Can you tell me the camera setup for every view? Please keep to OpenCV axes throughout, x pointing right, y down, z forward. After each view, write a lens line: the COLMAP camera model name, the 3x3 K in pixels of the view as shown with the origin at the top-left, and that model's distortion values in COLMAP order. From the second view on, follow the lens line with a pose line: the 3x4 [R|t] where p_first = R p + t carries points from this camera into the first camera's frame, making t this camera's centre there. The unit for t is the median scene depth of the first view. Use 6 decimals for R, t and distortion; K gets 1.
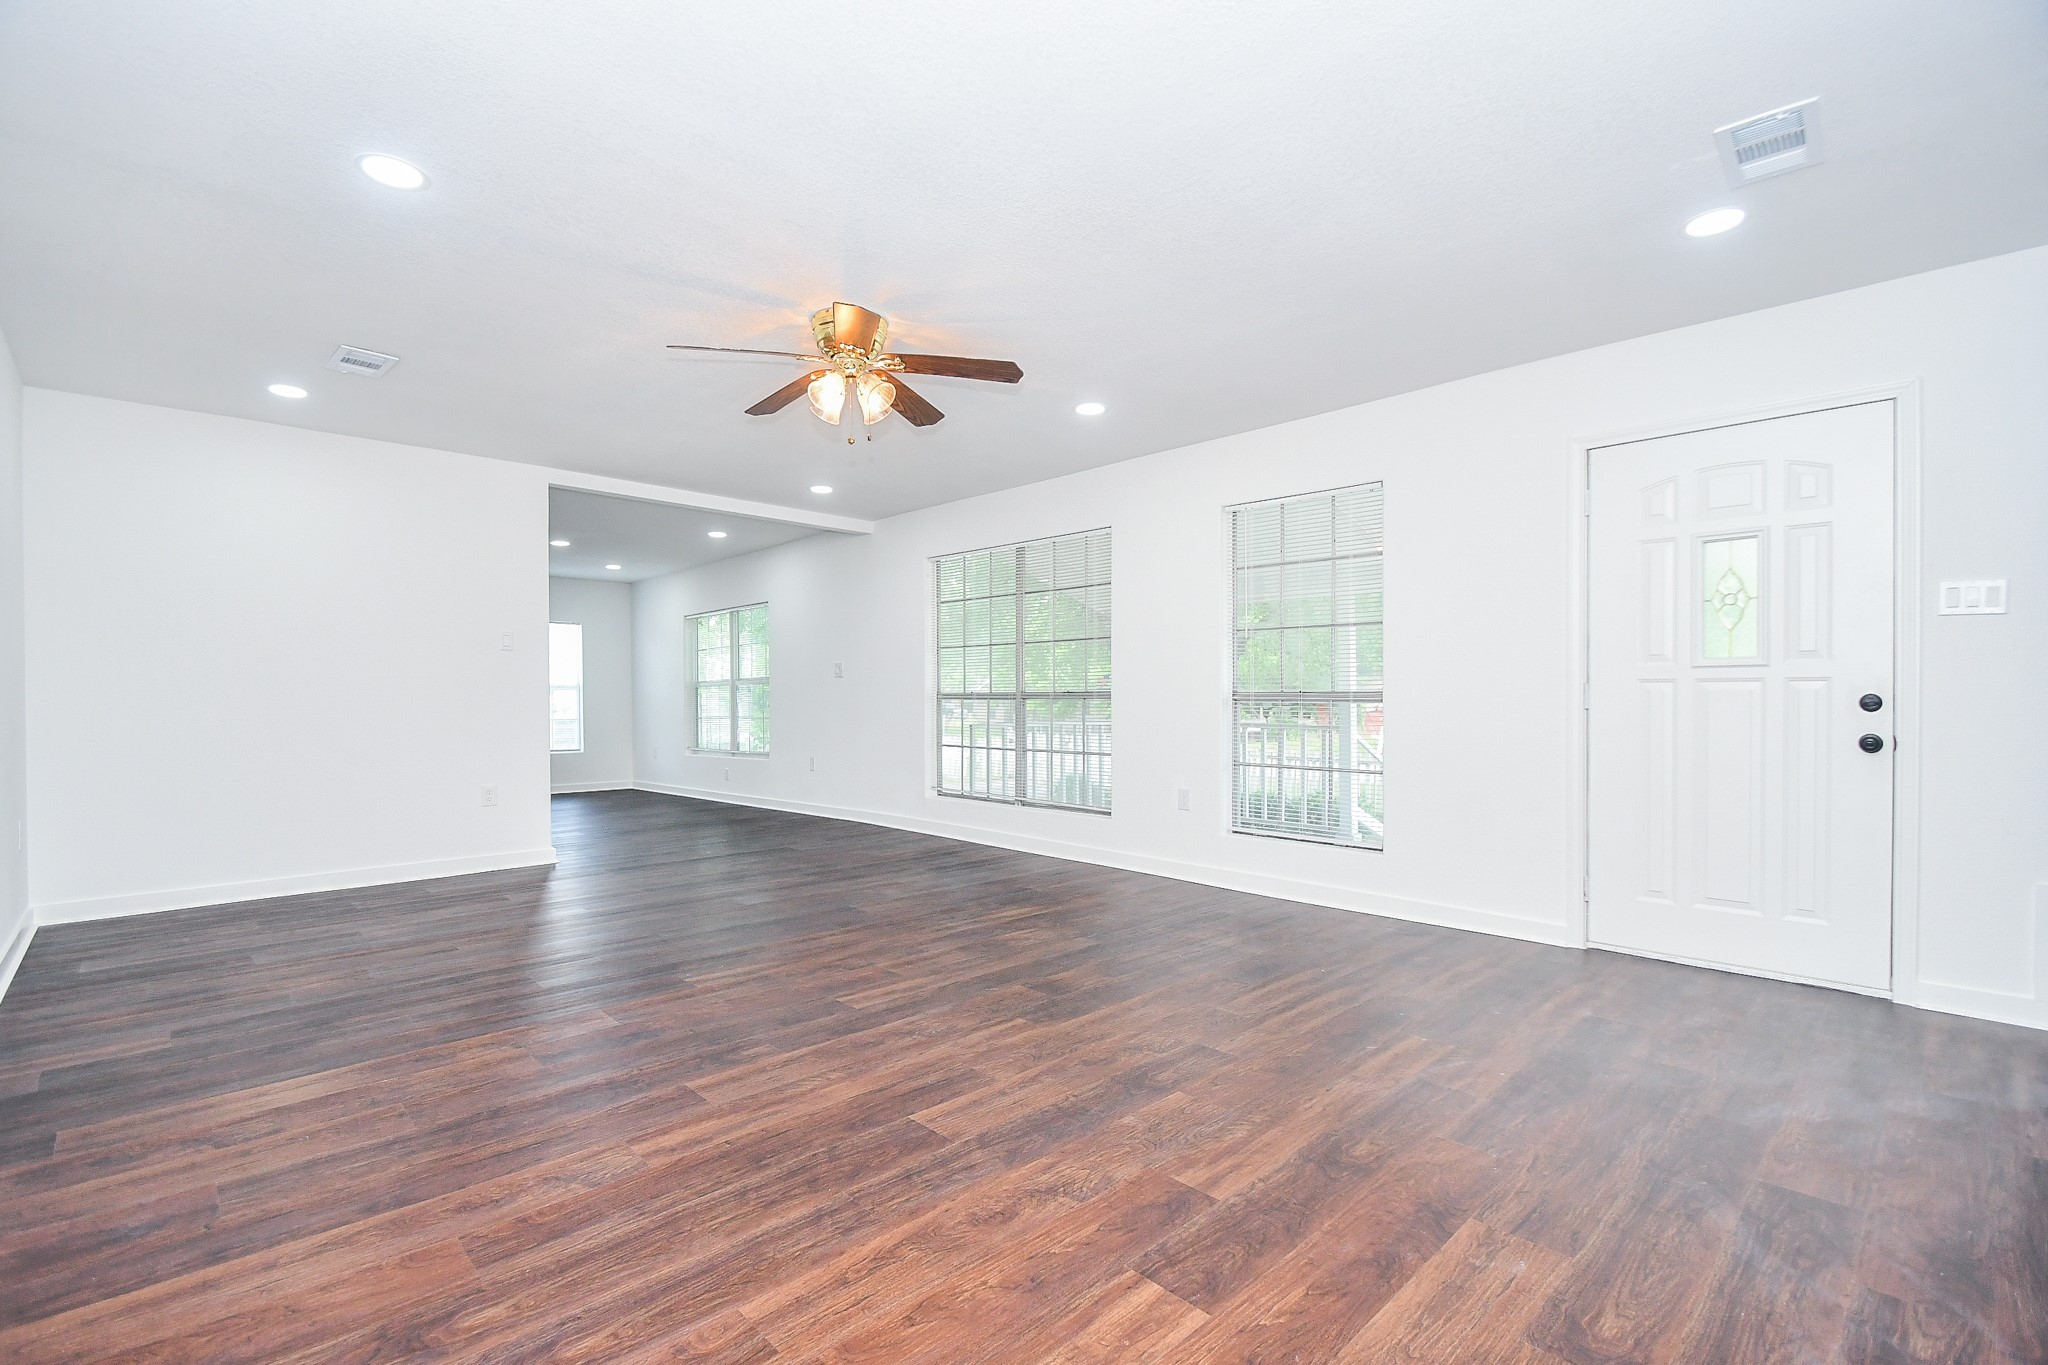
lens RADIAL K [[899.9, 0, 1002.5], [0, 899.9, 703.6], [0, 0, 1]] dist [0.021629, -0.018462]
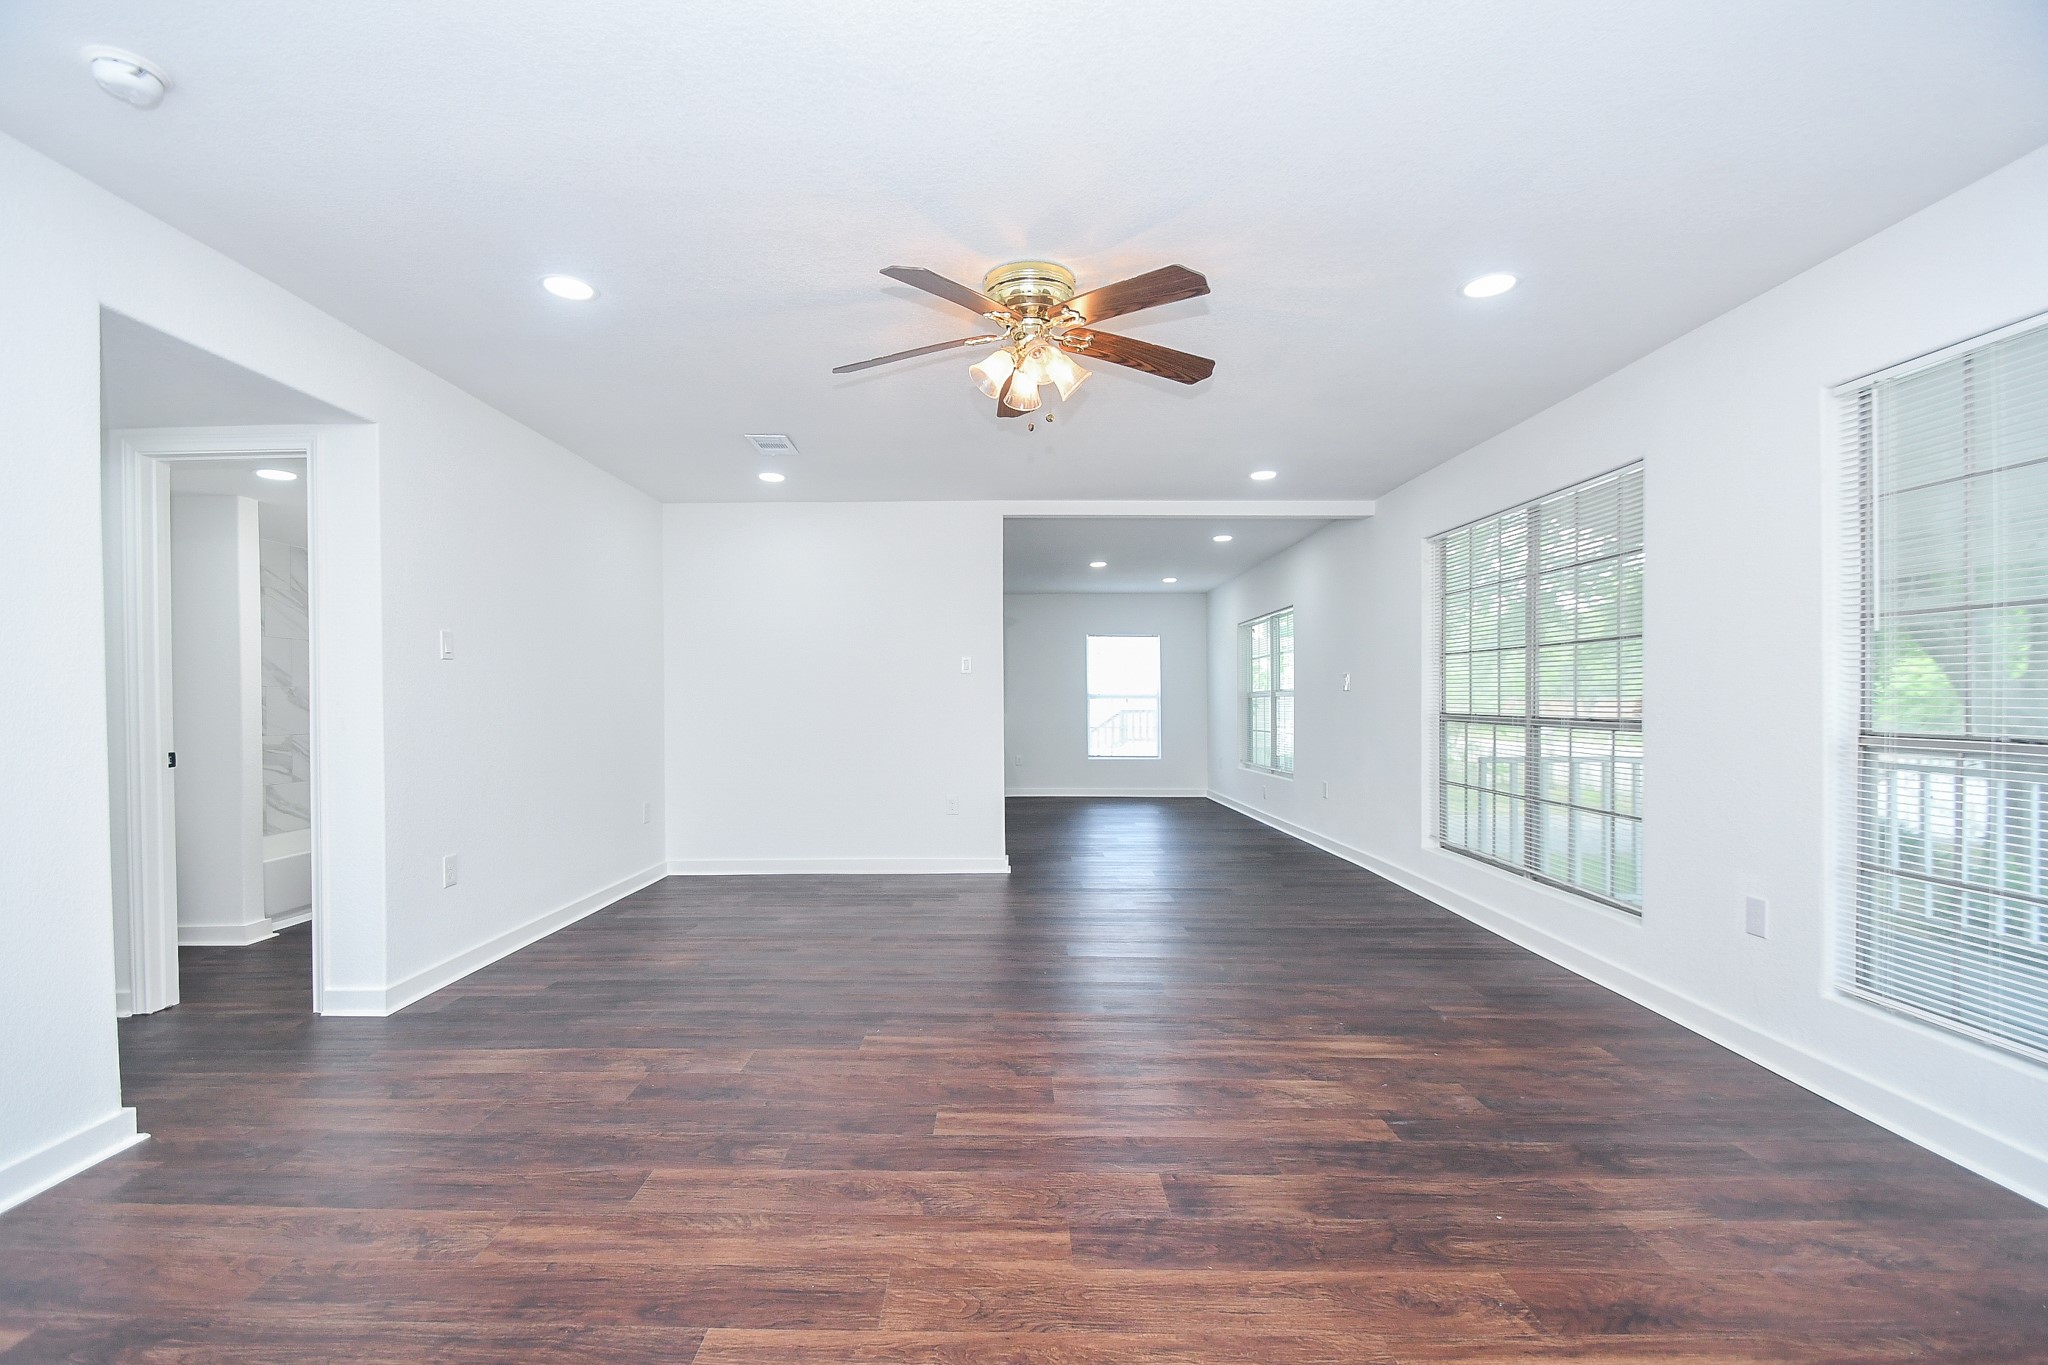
lens RADIAL K [[892.6, 0, 998.5], [0, 892.6, 700.8], [0, 0, 1]] dist [0.023242, -0.019532]
pose [[0.722353, 0.002050, -0.691521, 0.363474], [-0.002264, 0.999997, 0.000599, -0.042510], [0.691521, 0.001133, 0.722356, 0.384835]]
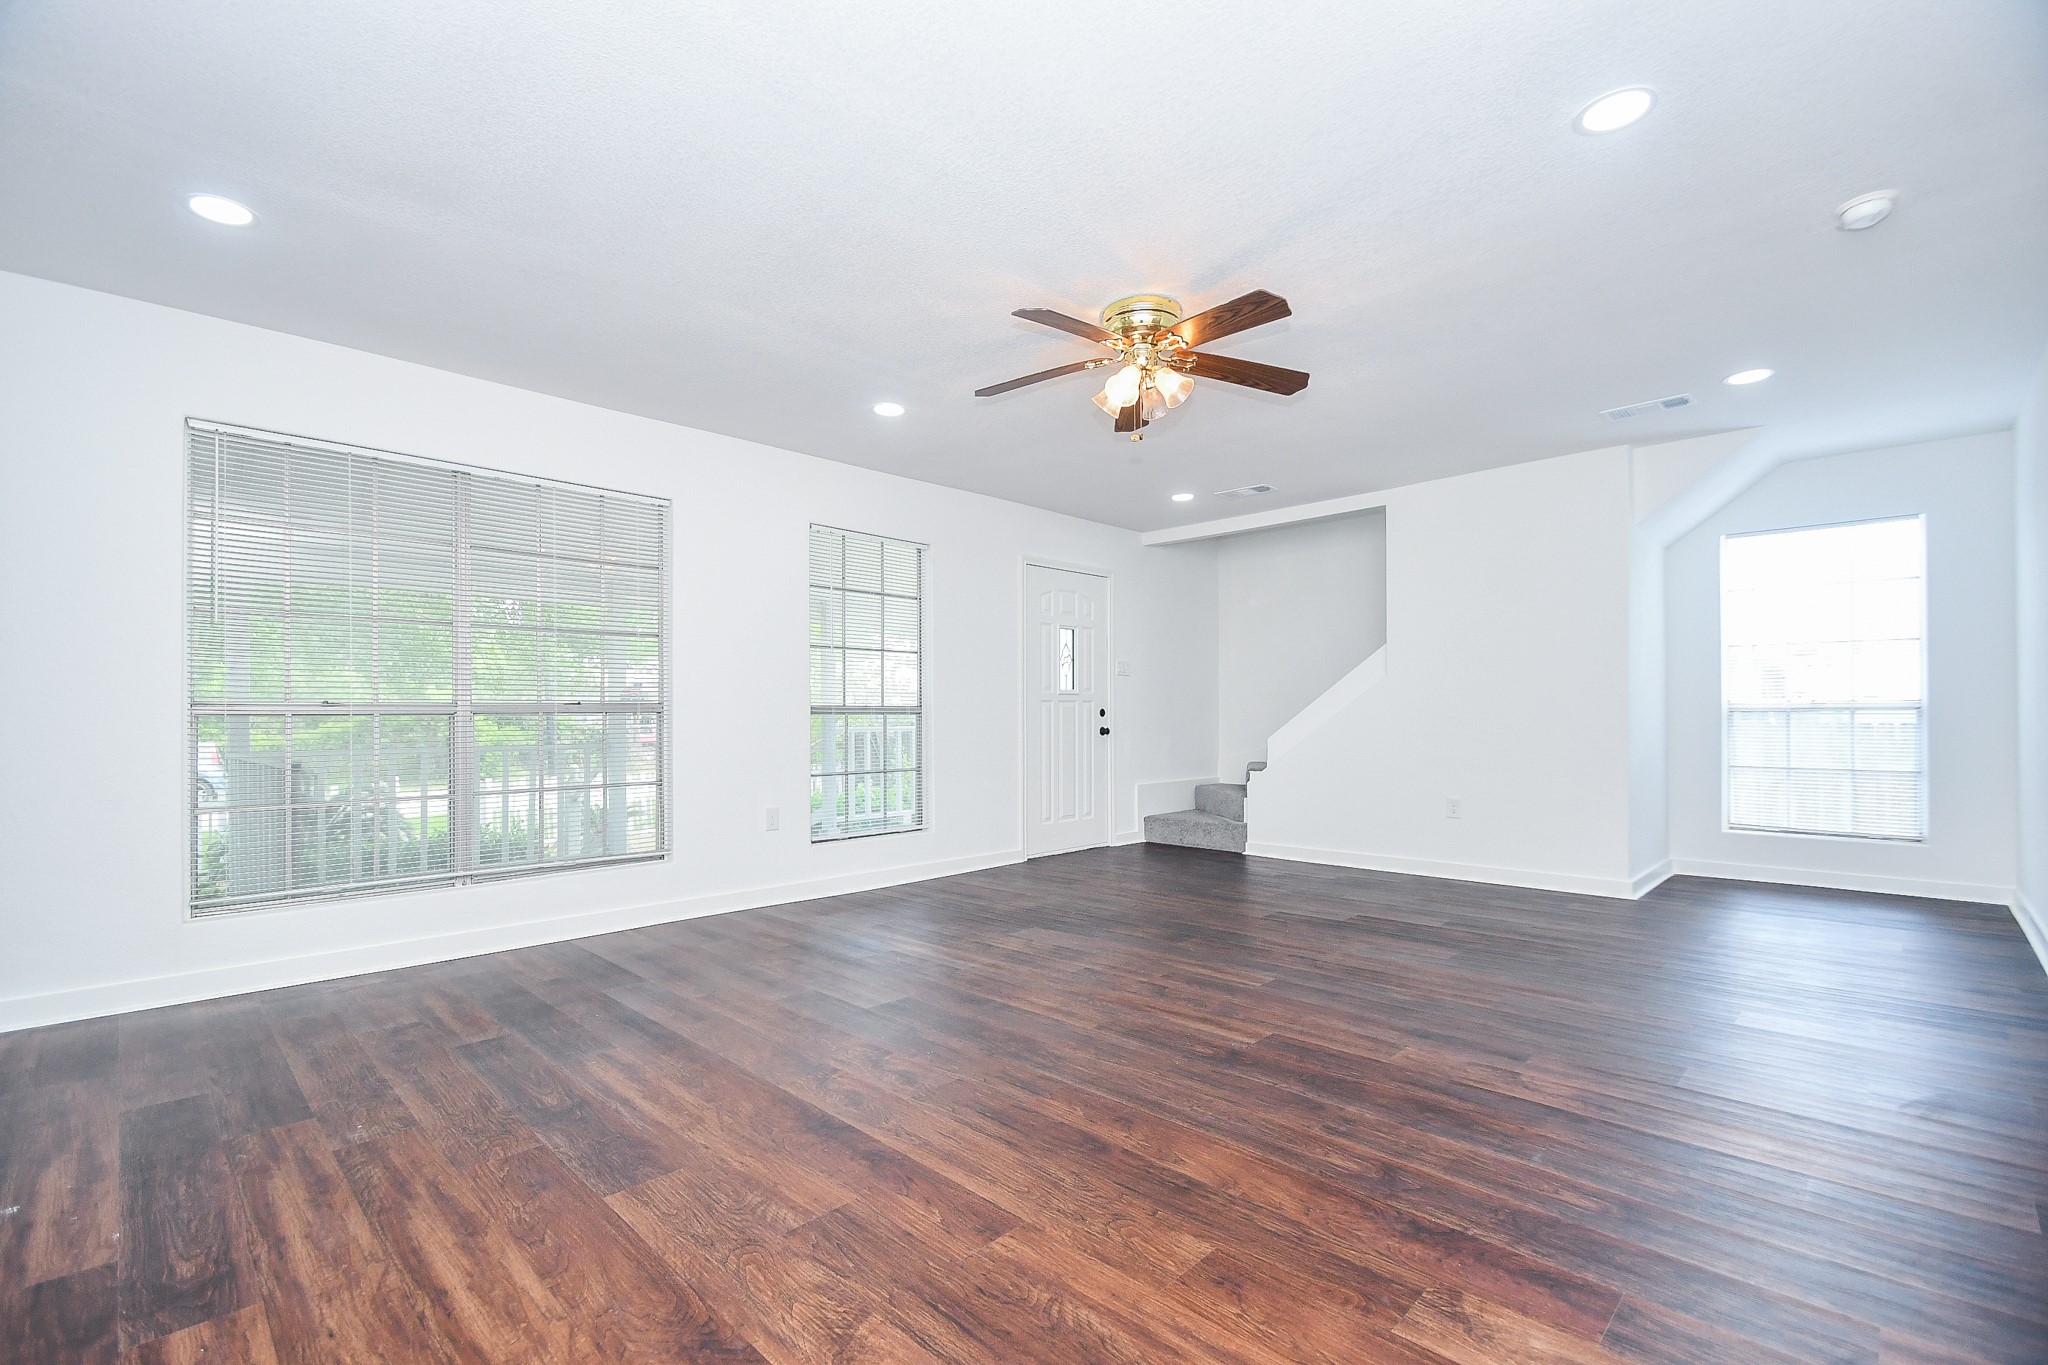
lens RADIAL K [[899.9, 0, 1002.5], [0, 899.9, 703.6], [0, 0, 1]] dist [0.021629, -0.018462]
pose [[-0.030658, 0.005433, 0.999515, -1.104150], [0.004388, 0.999976, -0.005301, -0.011209], [-0.999520, 0.004223, -0.030681, 1.159196]]
